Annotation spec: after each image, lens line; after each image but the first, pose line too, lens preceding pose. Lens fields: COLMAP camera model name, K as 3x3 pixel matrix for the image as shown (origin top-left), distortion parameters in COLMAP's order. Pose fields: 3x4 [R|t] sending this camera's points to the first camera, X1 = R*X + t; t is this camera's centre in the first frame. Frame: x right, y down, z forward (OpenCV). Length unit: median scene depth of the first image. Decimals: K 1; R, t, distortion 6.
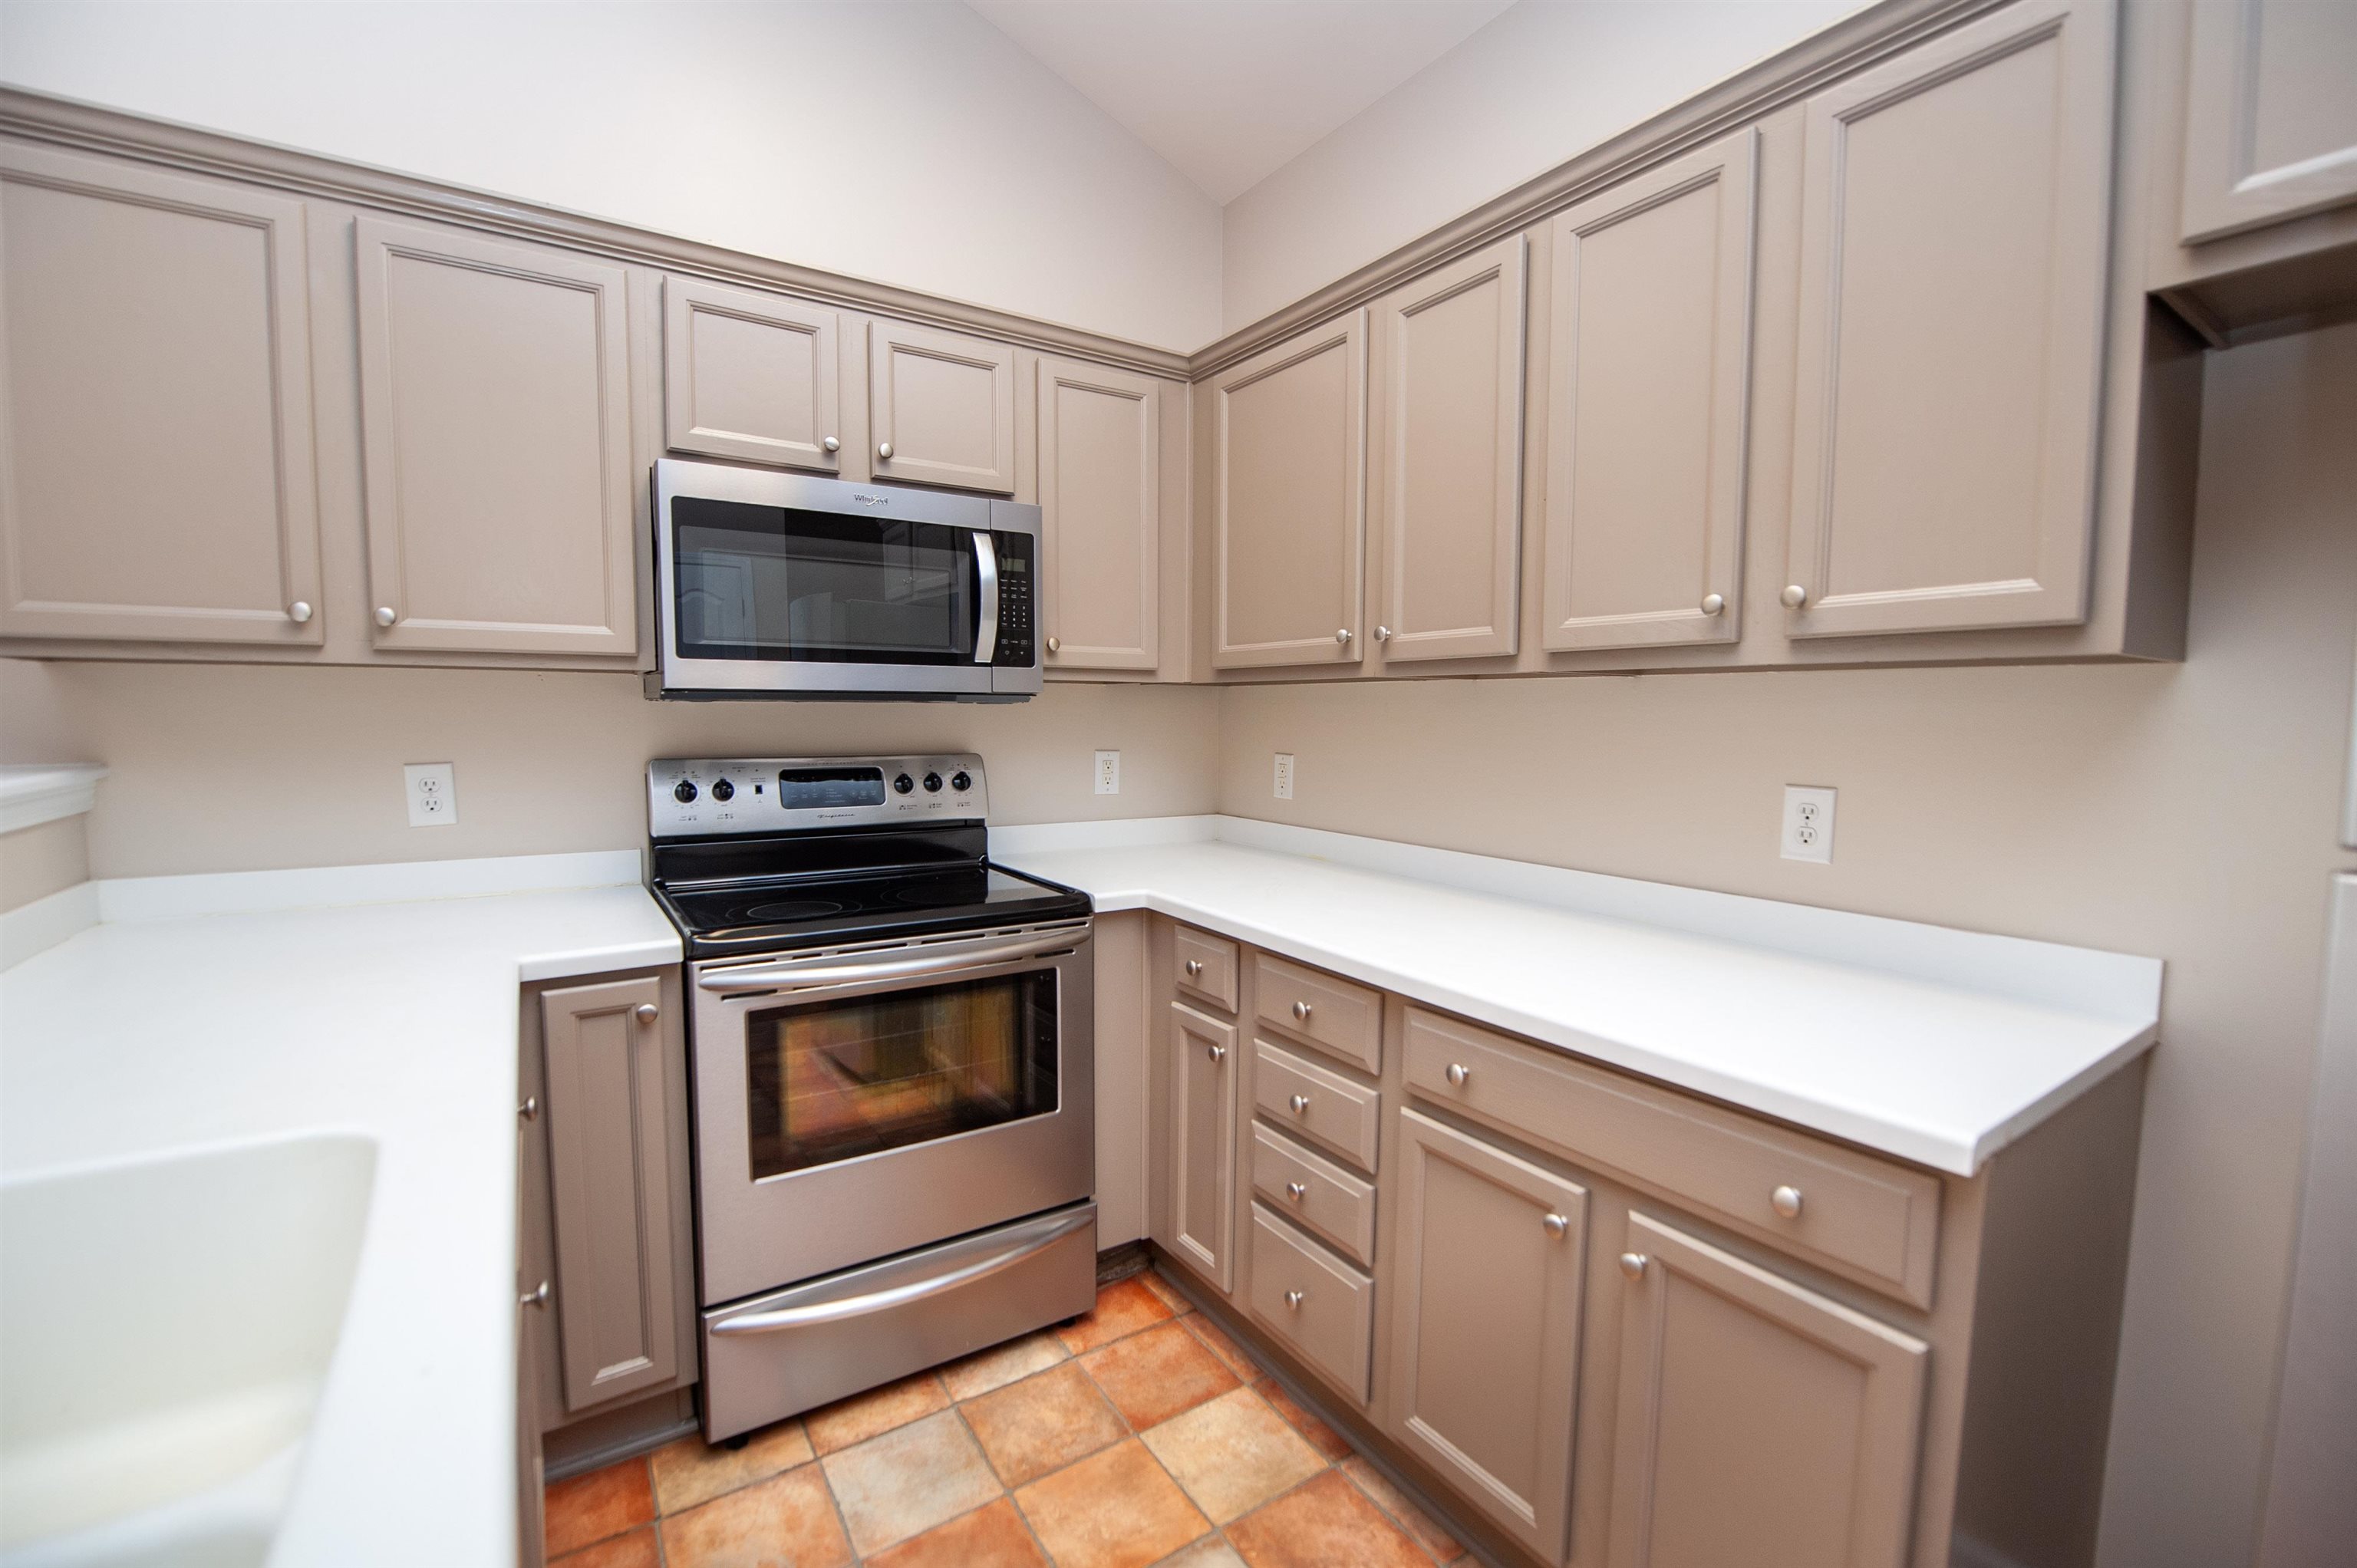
lens RADIAL K [[1073.4, 0, 1330.3], [0, 1073.4, 841.8], [0, 0, 1]] dist [-0.017833, -0.004824]
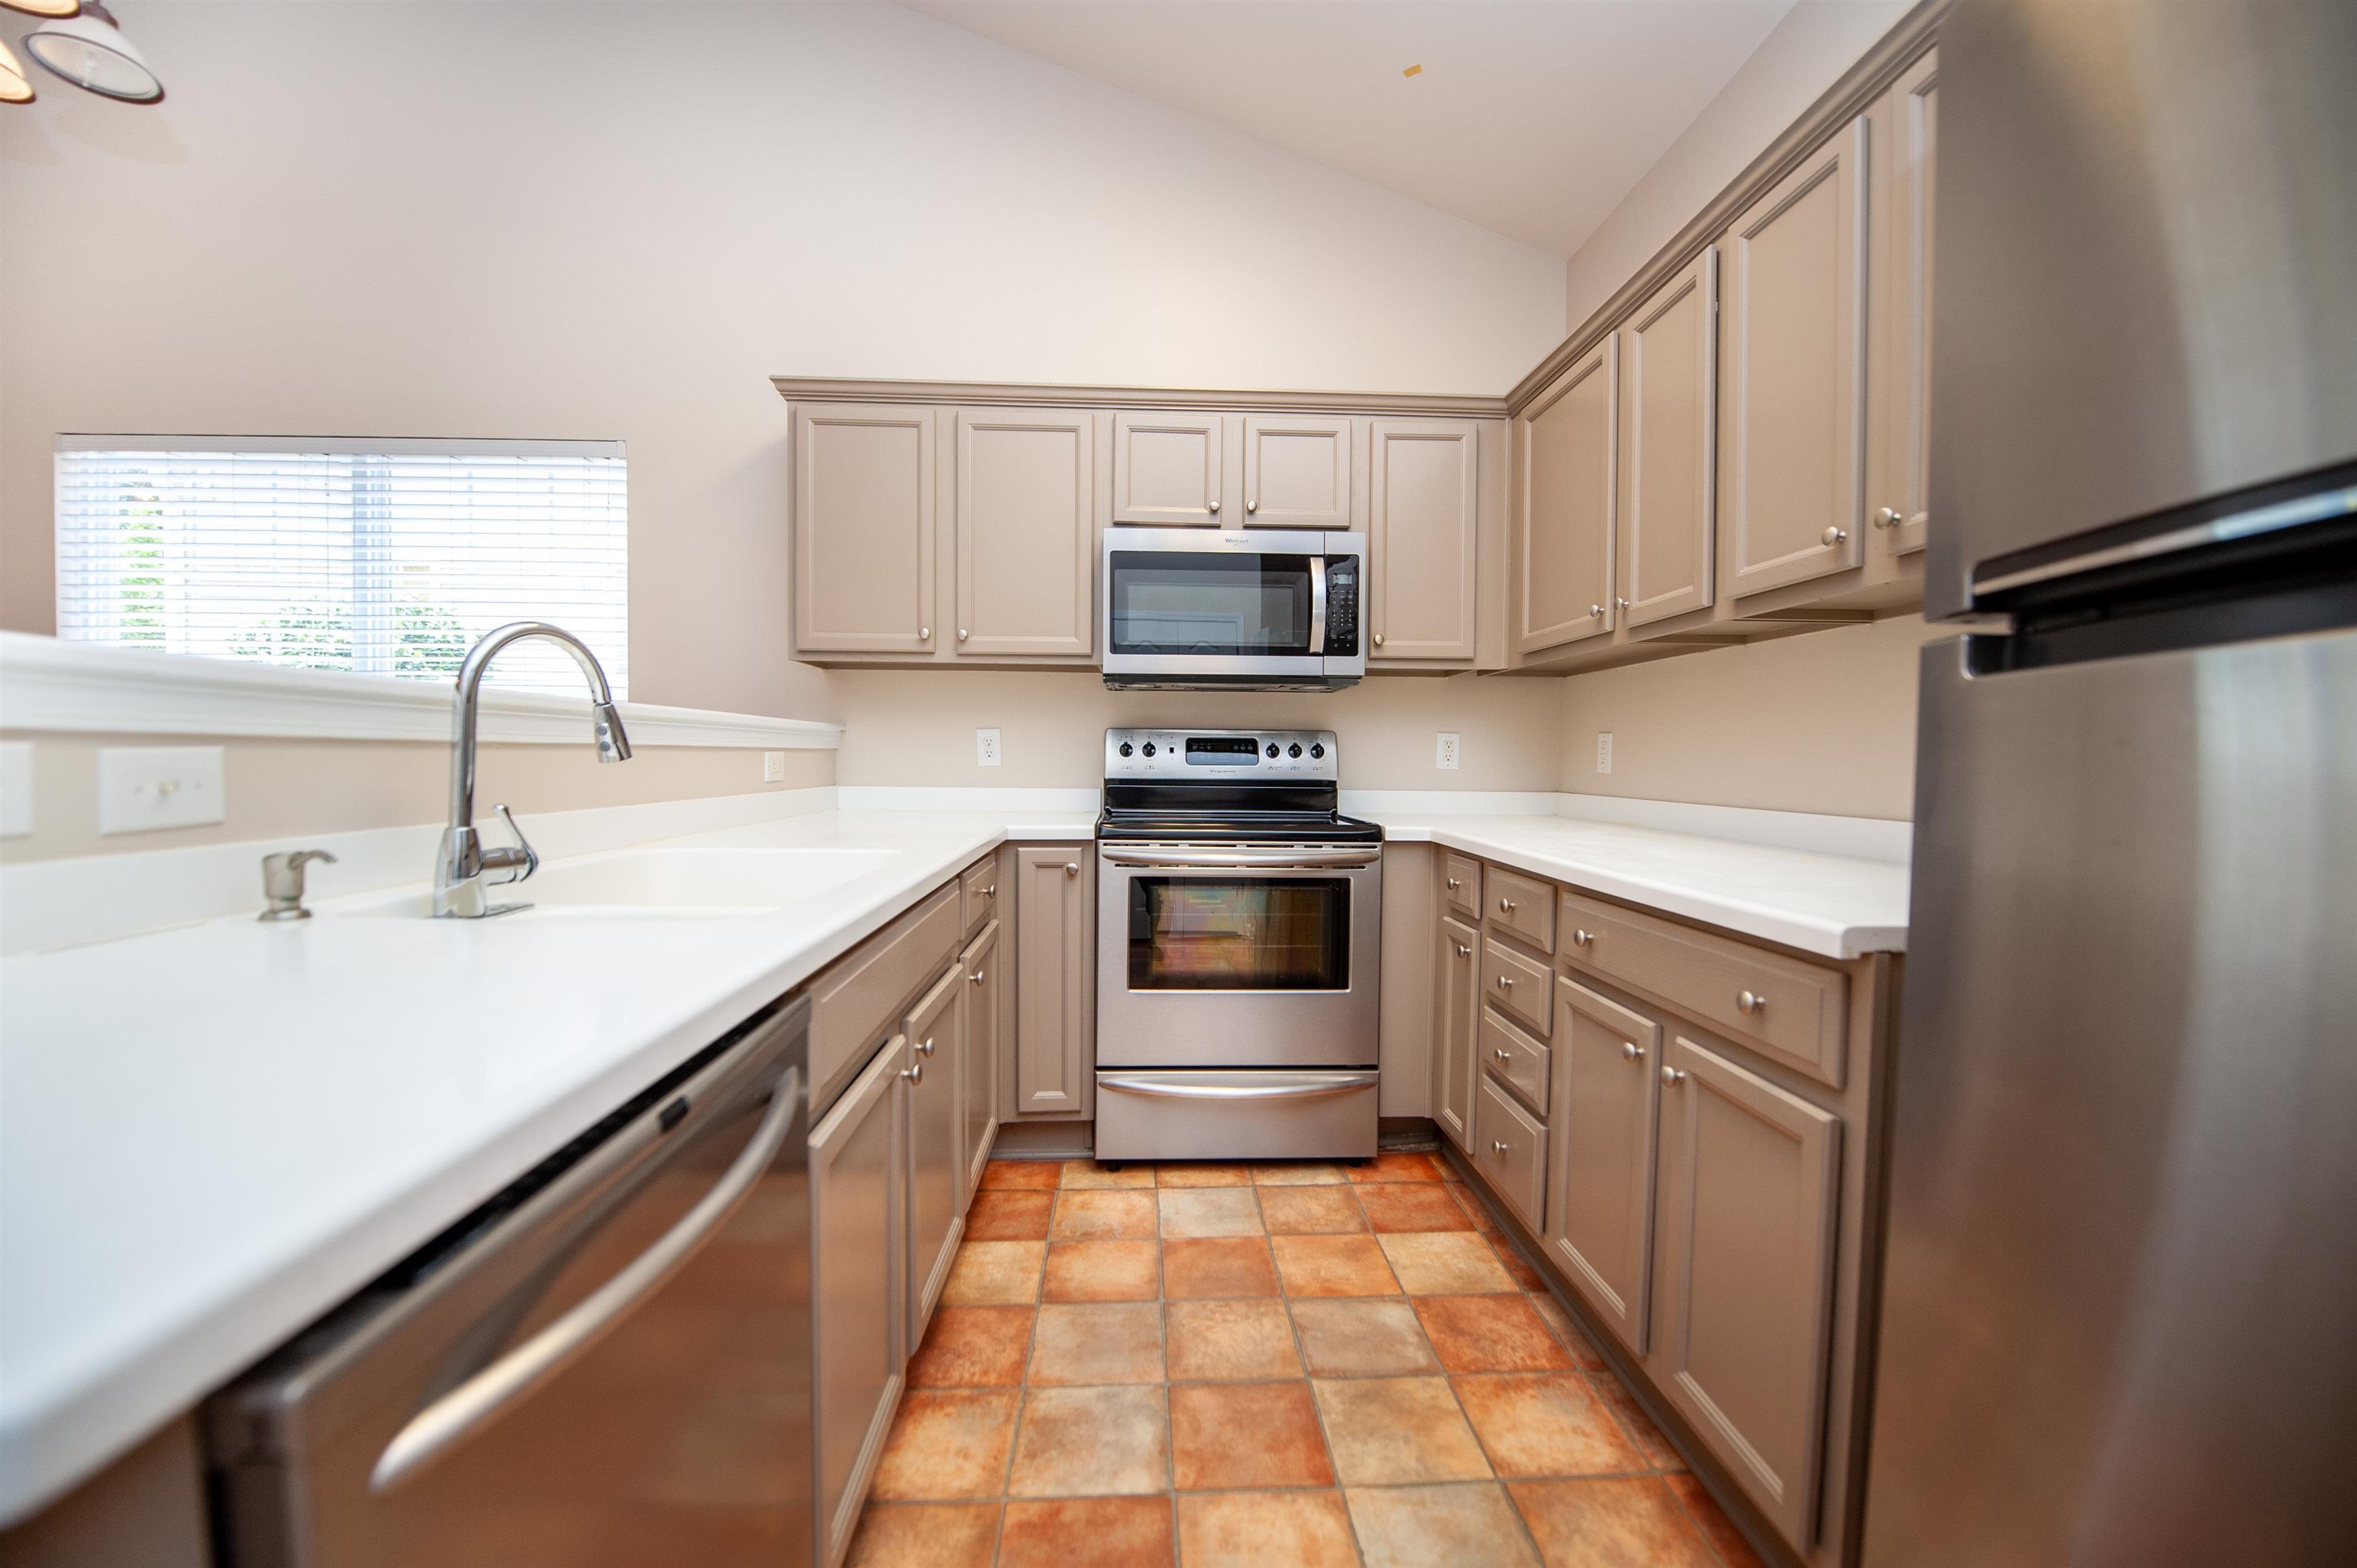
lens RADIAL K [[951.1, 0, 1180.9], [0, 951.1, 786.7], [0, 0, 1]] dist [-0.017567, -0.003613]
pose [[0.854674, 0.014906, -0.518952, 0.192888], [-0.043292, 0.998153, -0.042628, 0.074028], [0.517358, 0.058900, 0.853740, -0.118217]]
